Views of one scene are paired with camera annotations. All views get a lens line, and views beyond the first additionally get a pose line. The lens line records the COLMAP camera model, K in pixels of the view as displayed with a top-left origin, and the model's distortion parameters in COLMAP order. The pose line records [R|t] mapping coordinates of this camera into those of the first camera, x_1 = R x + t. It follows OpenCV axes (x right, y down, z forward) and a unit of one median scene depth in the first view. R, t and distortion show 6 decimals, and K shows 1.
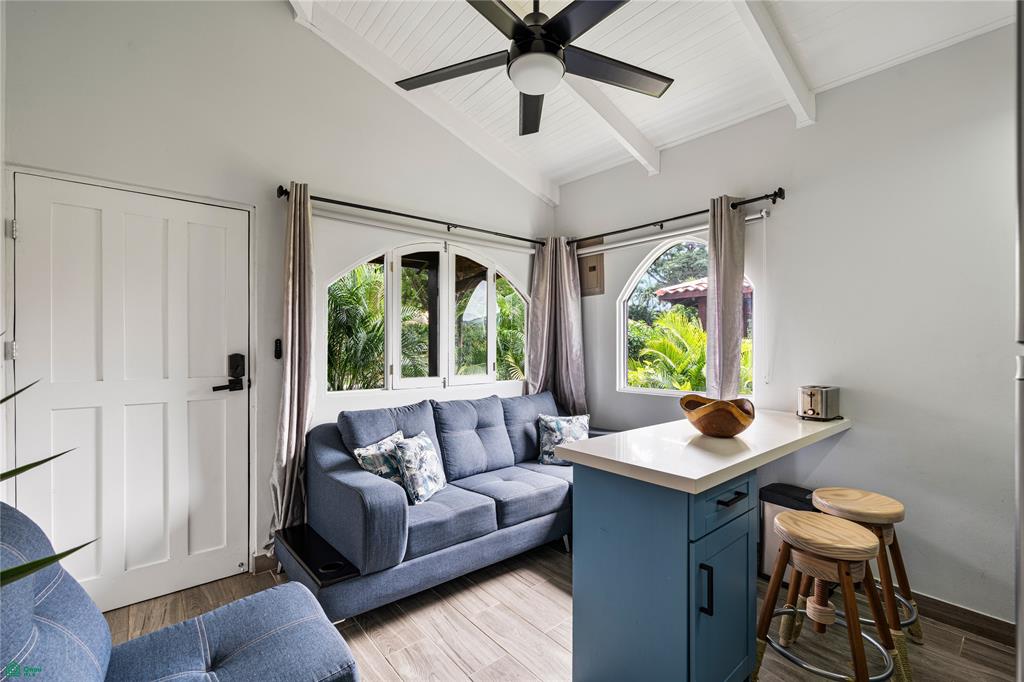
lens RADIAL K [[441.5, 0, 512.0], [0, 441.5, 341.0], [0, 0, 1]] dist [-0.009319, -0.000272]
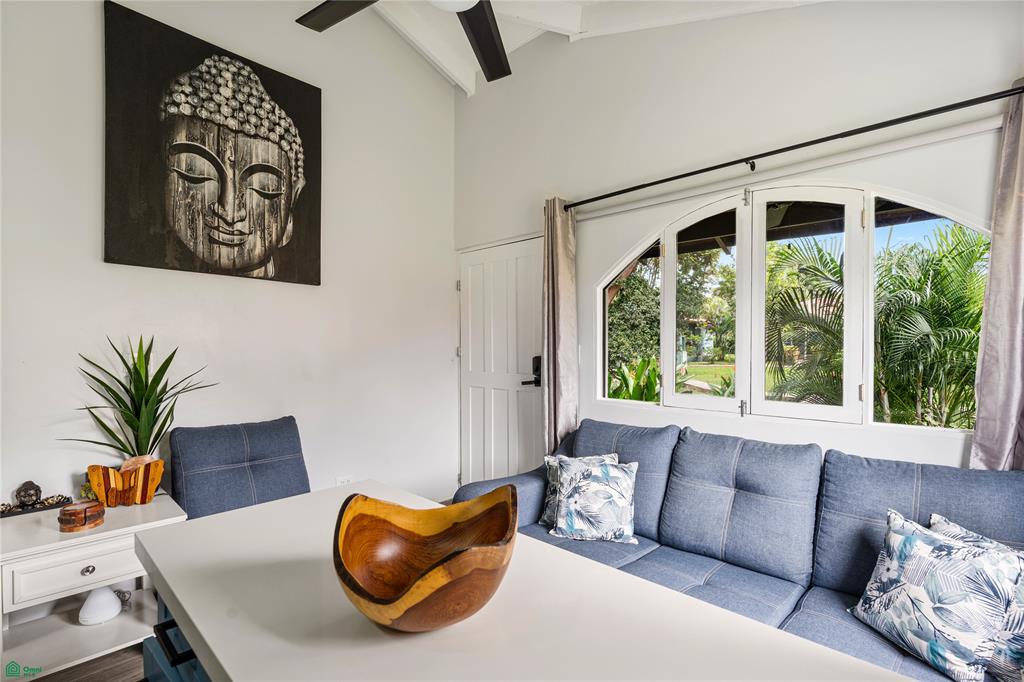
lens RADIAL K [[476.4, 0, 512.0], [0, 476.4, 341.0], [0, 0, 1]] dist [0.000121, -0.000119]
pose [[0.116653, -0.013214, -0.993085, 0.537531], [0.009095, 0.999884, -0.012236, 0.002371], [0.993131, -0.007605, 0.116759, 0.624644]]
